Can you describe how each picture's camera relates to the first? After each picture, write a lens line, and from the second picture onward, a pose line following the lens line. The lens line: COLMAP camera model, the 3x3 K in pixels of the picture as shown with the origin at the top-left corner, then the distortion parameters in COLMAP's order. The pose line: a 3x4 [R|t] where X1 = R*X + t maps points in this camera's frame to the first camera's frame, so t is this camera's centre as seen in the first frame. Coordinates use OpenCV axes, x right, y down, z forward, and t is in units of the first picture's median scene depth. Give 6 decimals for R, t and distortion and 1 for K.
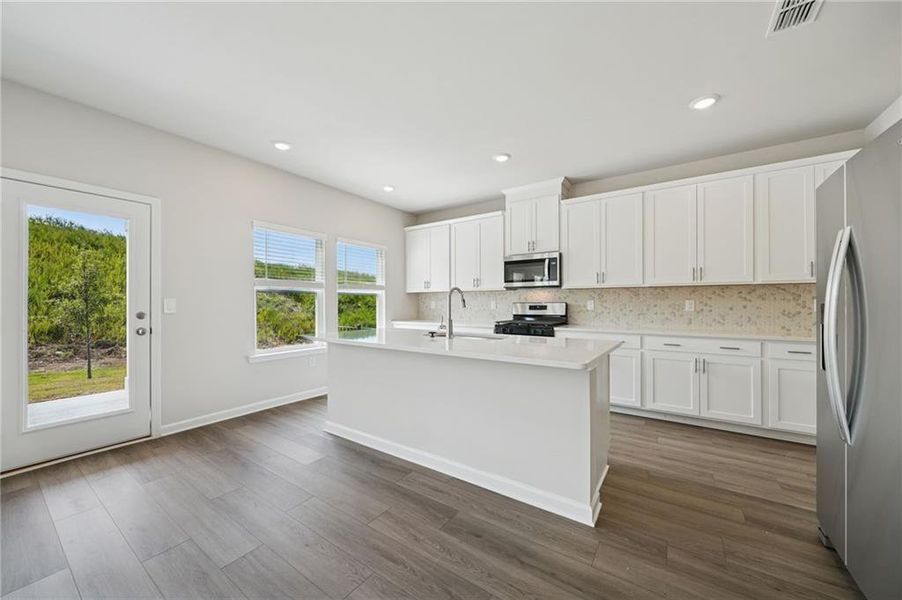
lens RADIAL K [[313.7, 0, 462.5], [0, 313.7, 303.6], [0, 0, 1]] dist [-0.001634, -0.000073]
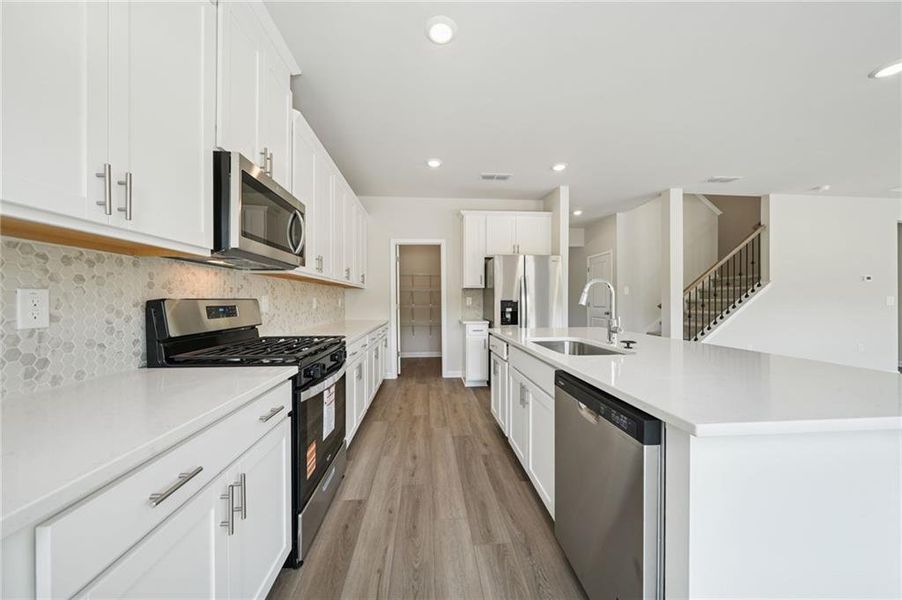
lens RADIAL K [[313.7, 0, 450.0], [0, 313.7, 299.9], [0, 0, 1]] dist [-0.001634, -0.000073]
pose [[-0.603774, 0.000975, 0.797155, -0.272365], [0.001871, 0.999998, 0.000194, -0.001618], [-0.797153, 0.001608, -0.603775, 1.121382]]
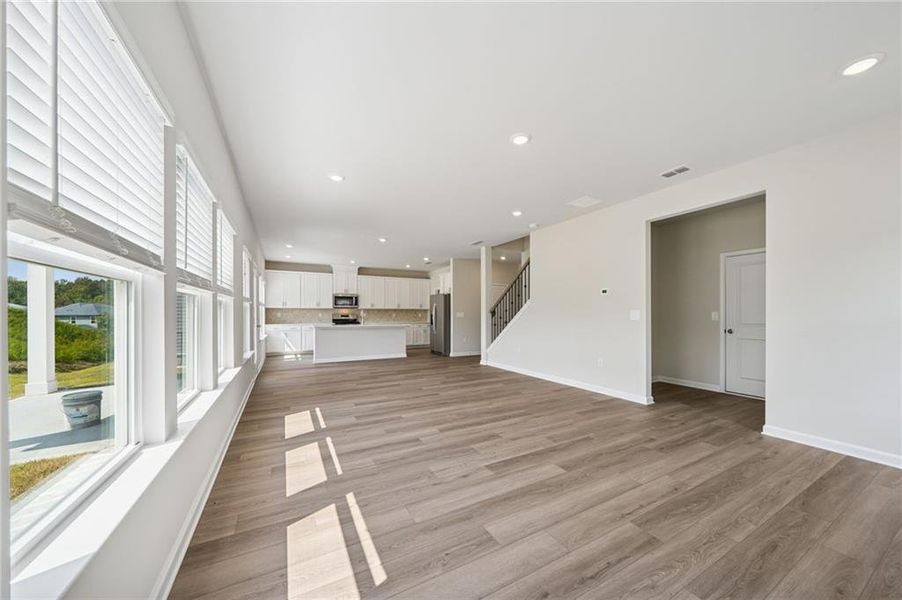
lens RADIAL K [[313.7, 0, 445.9], [0, 313.7, 312.1], [0, 0, 1]] dist [-0.001634, -0.000073]
pose [[0.478026, 0.010114, 0.878288, -1.637299], [0.002564, 0.999913, -0.012910, 0.016082], [-0.878342, 0.008423, 0.477958, -0.893158]]
